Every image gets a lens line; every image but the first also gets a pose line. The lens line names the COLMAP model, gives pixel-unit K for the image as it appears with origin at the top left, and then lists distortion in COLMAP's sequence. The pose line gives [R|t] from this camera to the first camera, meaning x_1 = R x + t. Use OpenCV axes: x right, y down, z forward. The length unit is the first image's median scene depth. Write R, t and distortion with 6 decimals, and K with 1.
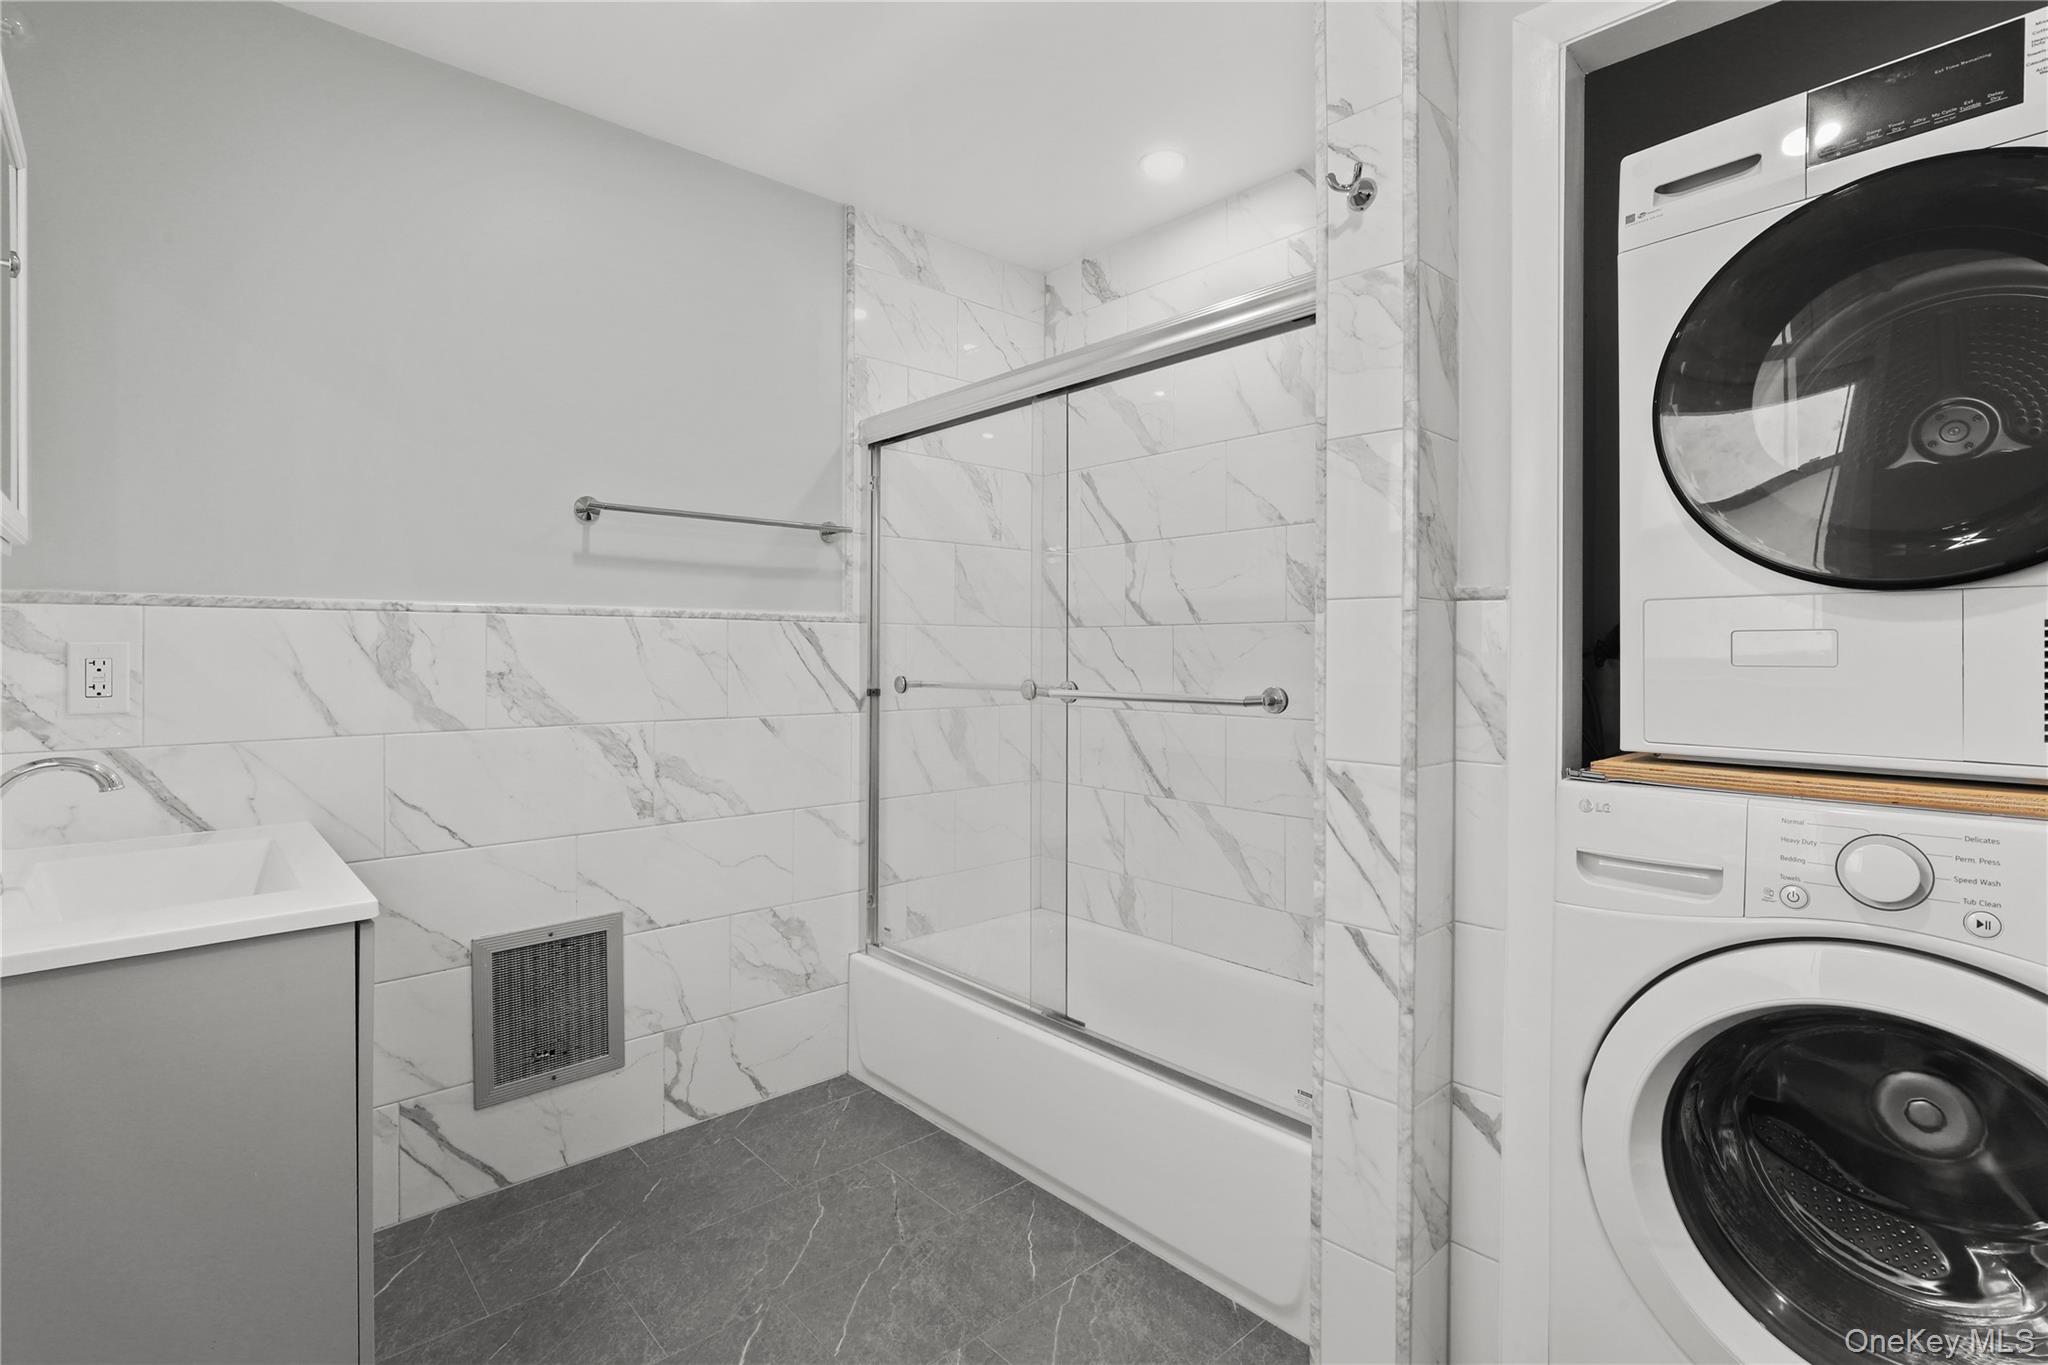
lens RADIAL K [[963.3, 0, 1021.6], [0, 963.3, 645.4], [0, 0, 1]] dist [-0.008175, -0.000372]
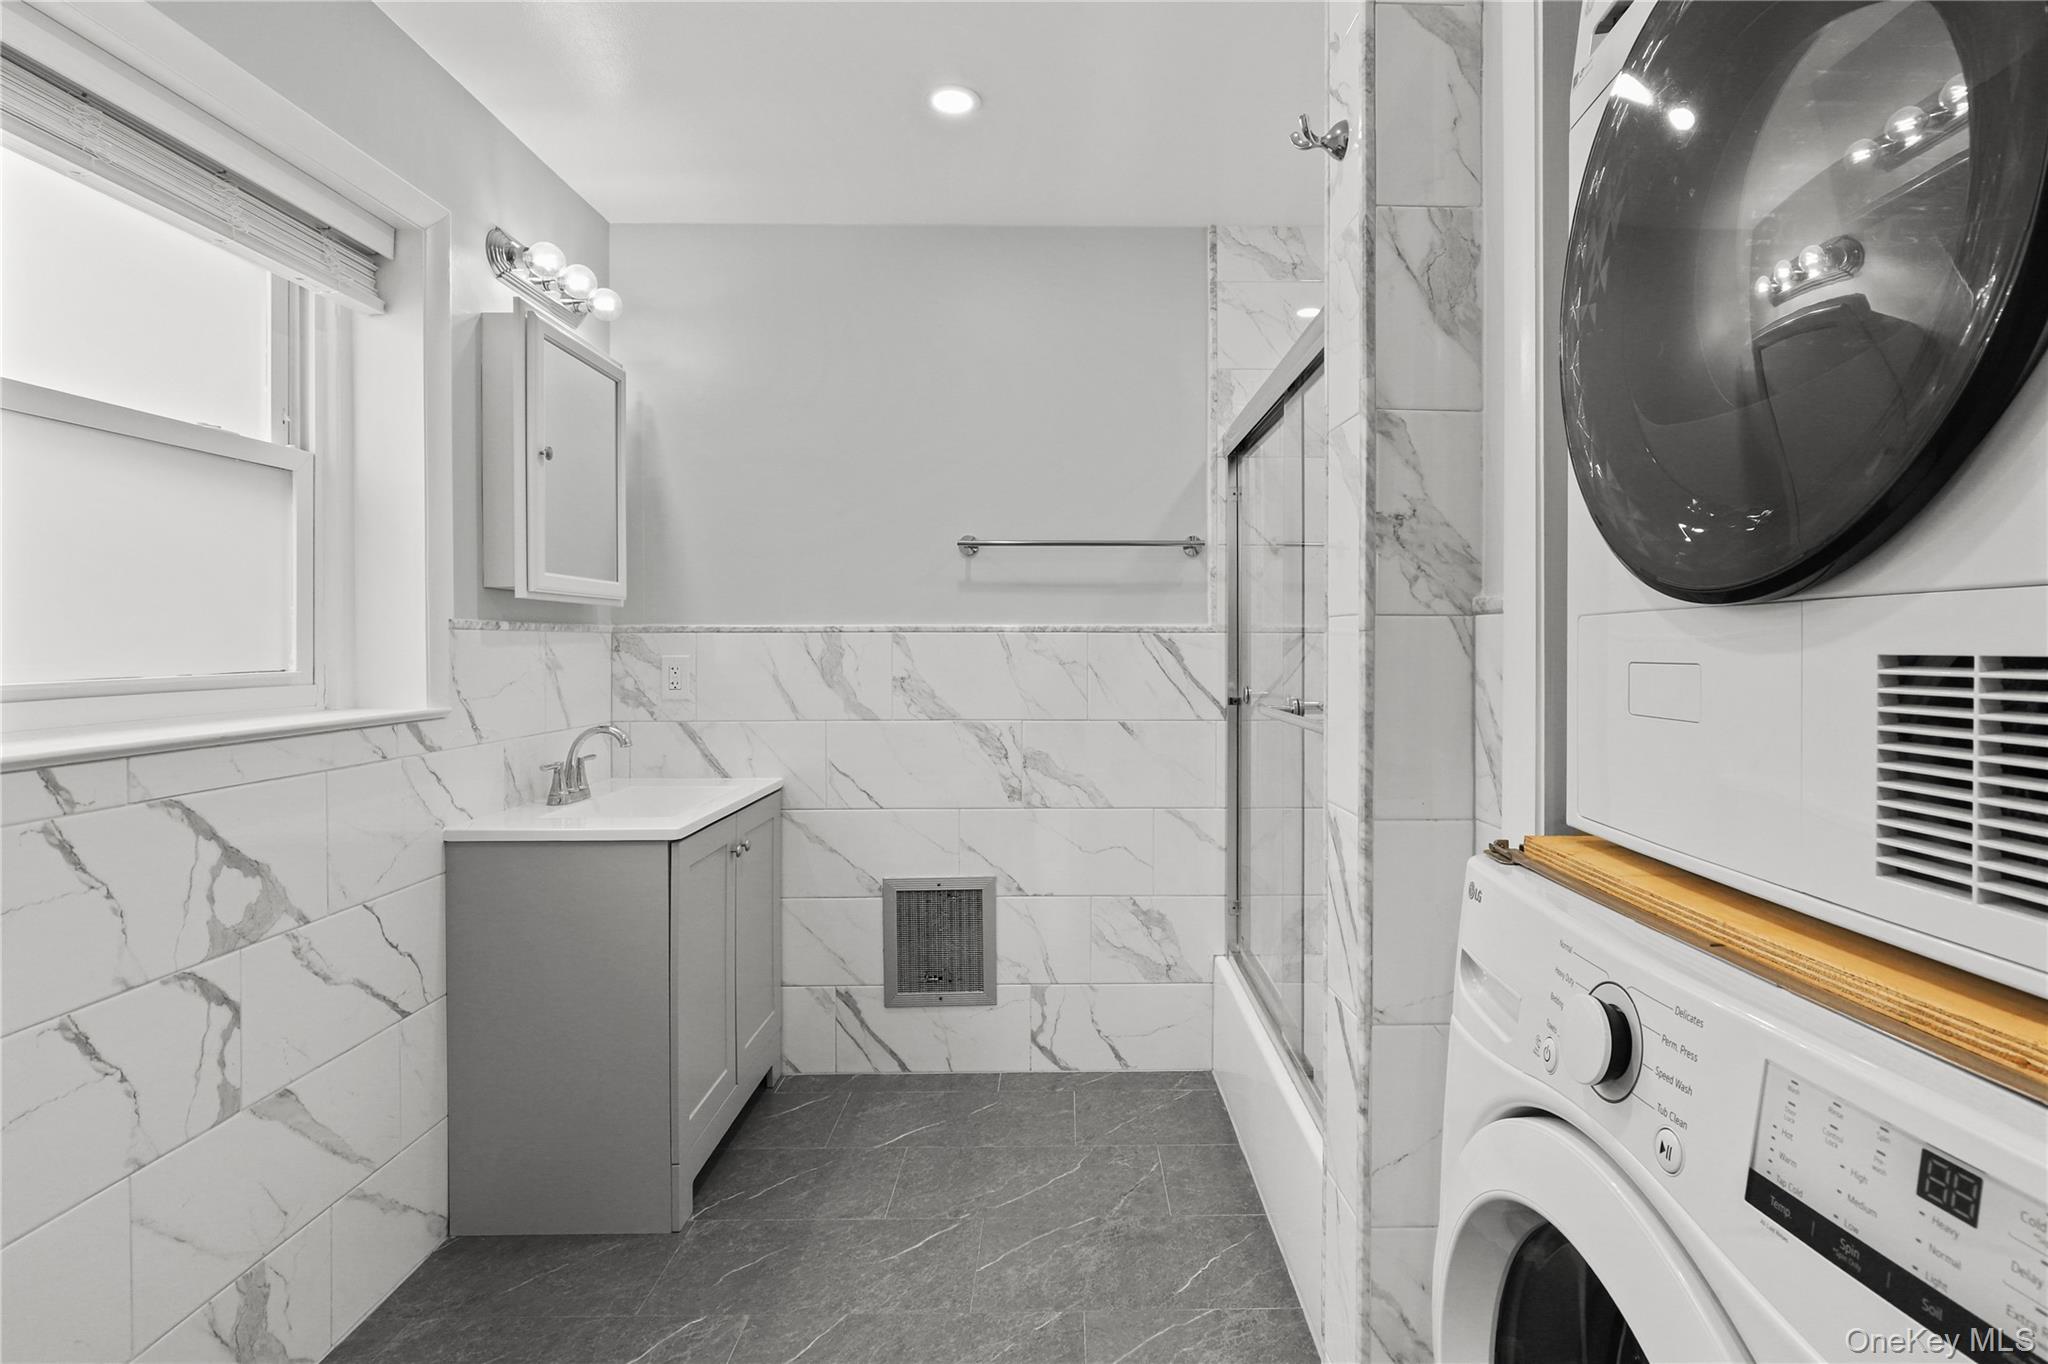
lens RADIAL K [[1013.2, 0, 1084.0], [0, 1013.2, 642.5], [0, 0, 1]] dist [-0.007318, -0.000225]
pose [[0.757088, -0.002990, -0.653306, 0.494814], [0.005105, 0.999986, 0.001338, -0.017913], [0.653293, -0.004348, 0.757093, 0.109135]]
